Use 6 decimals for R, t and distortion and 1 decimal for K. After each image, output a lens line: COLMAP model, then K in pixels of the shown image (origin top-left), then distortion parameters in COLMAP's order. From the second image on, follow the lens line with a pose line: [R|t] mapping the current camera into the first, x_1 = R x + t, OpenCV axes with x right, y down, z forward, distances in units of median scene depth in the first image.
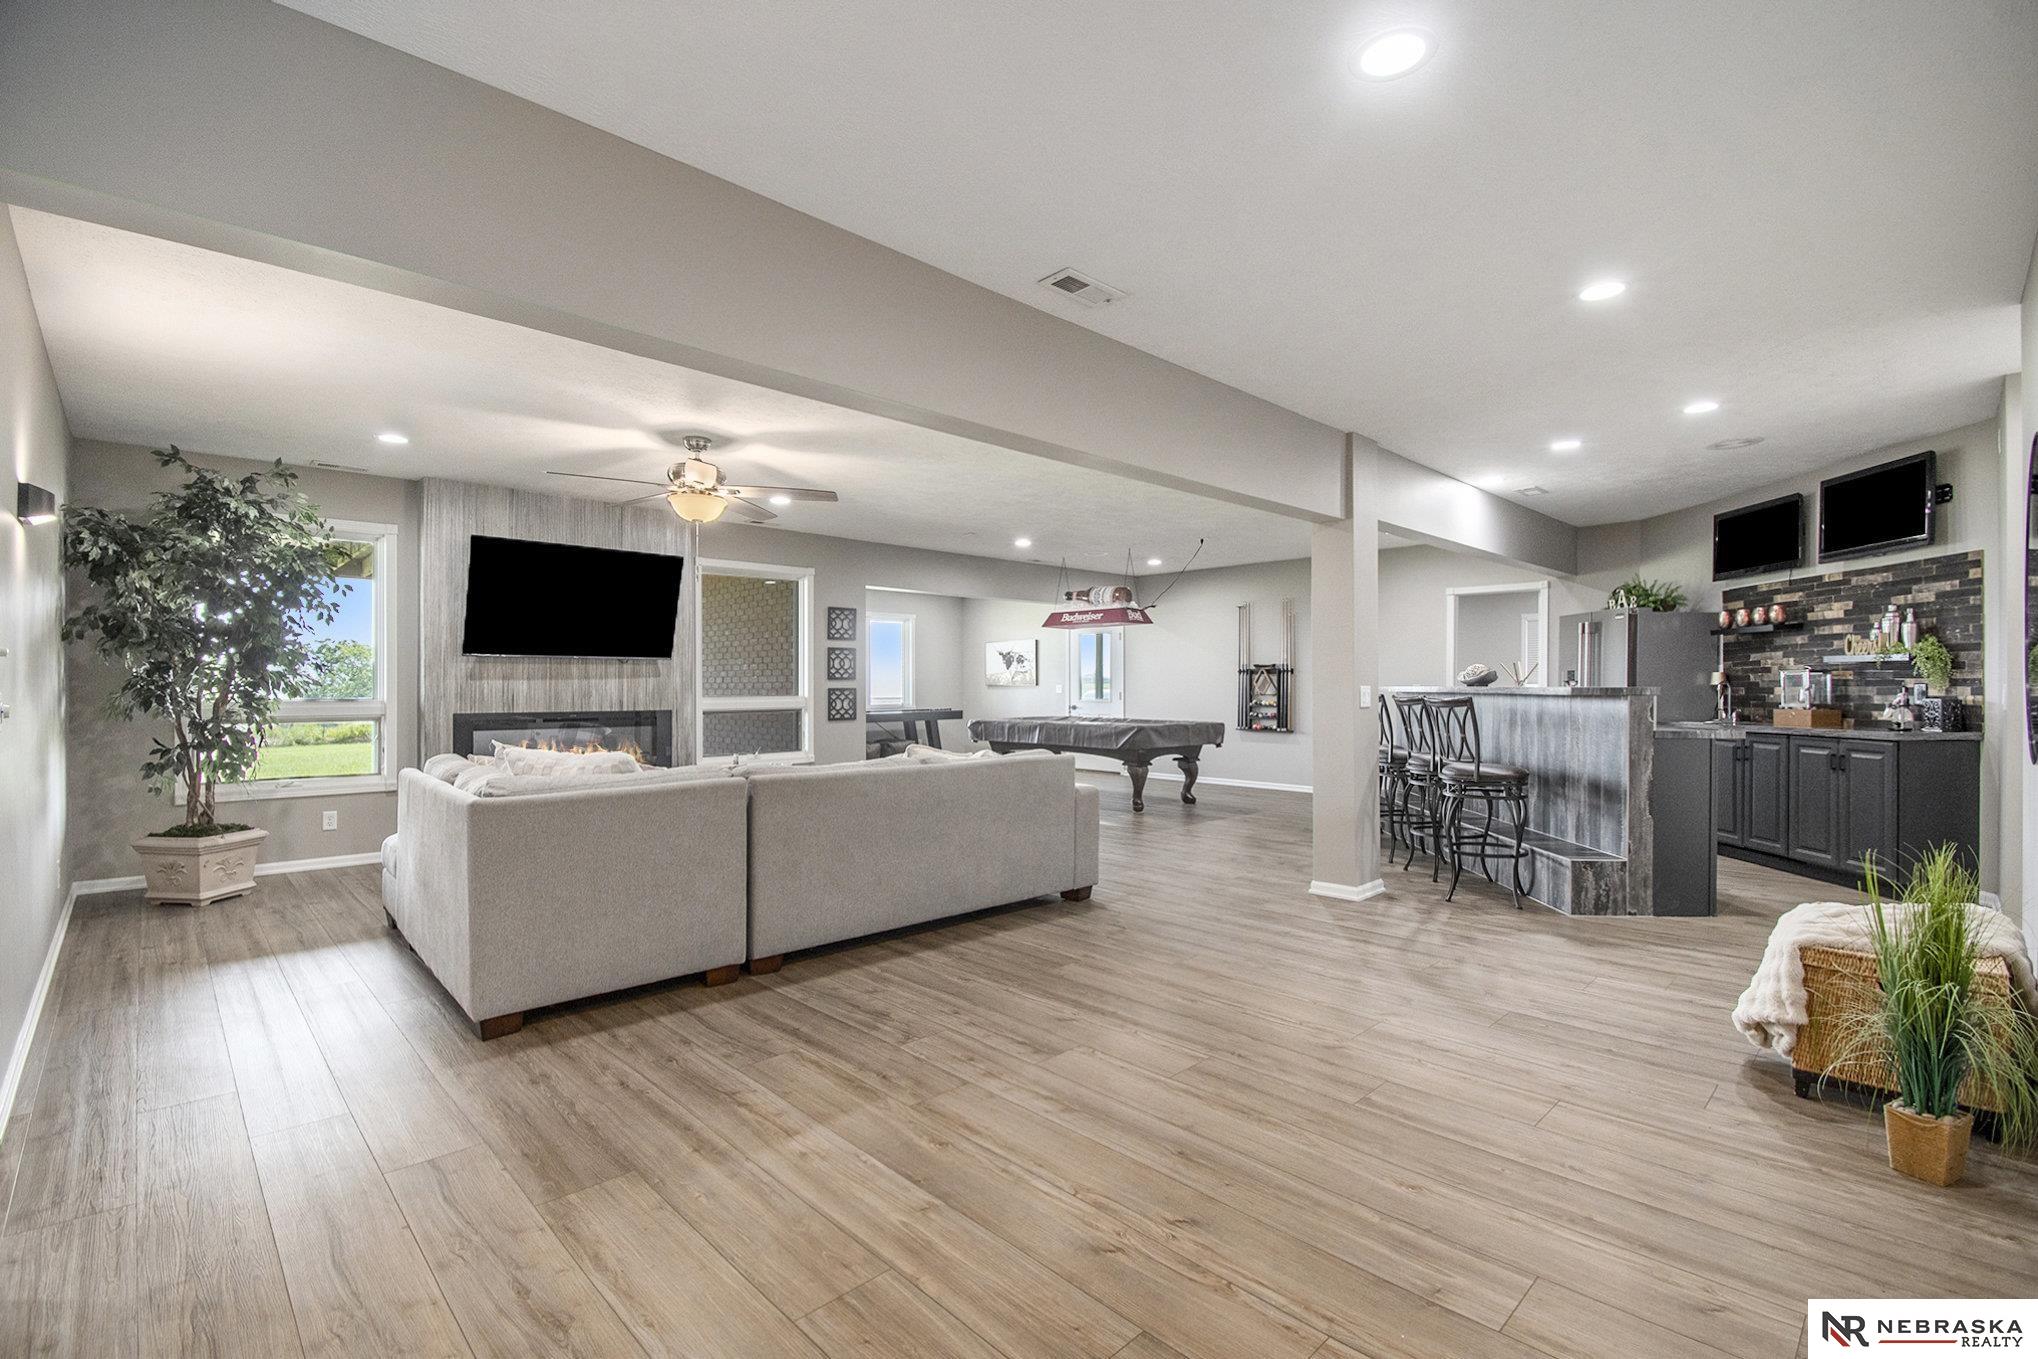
lens RADIAL K [[926.6, 0, 1015.1], [0, 926.6, 674.6], [0, 0, 1]] dist [0.000941, 0.000010]
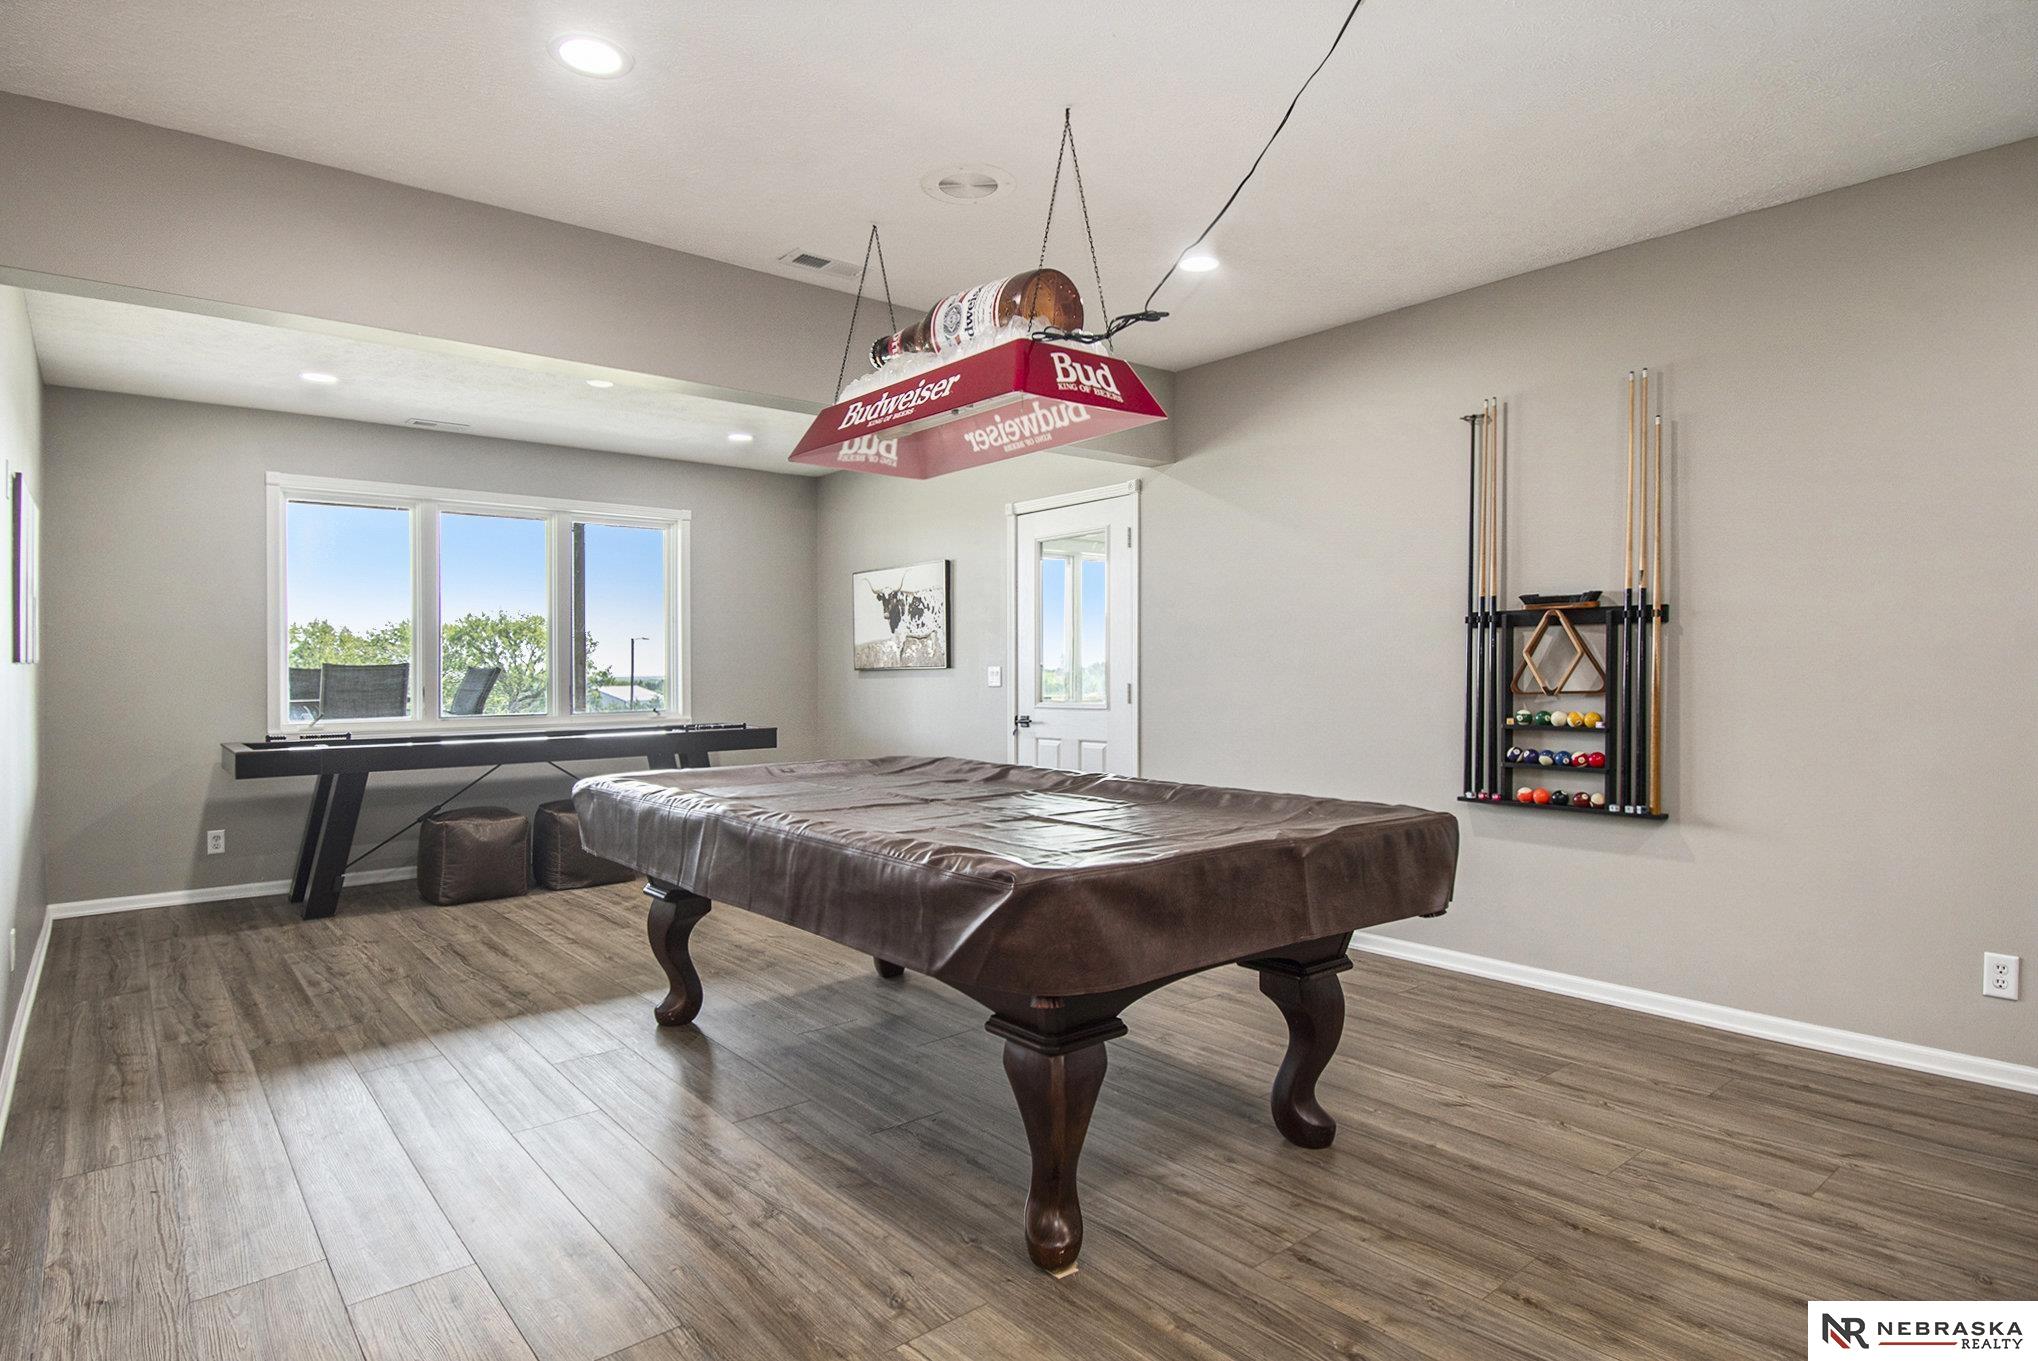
lens RADIAL K [[1119.8, 0, 1019.4], [0, 1119.8, 693.6], [0, 0, 1]] dist [-0.001594, -0.000063]
pose [[0.997349, -0.001550, -0.072746, 0.119677], [0.003787, 0.999524, 0.030623, 0.010288], [0.072663, -0.030818, 0.996880, 0.627666]]
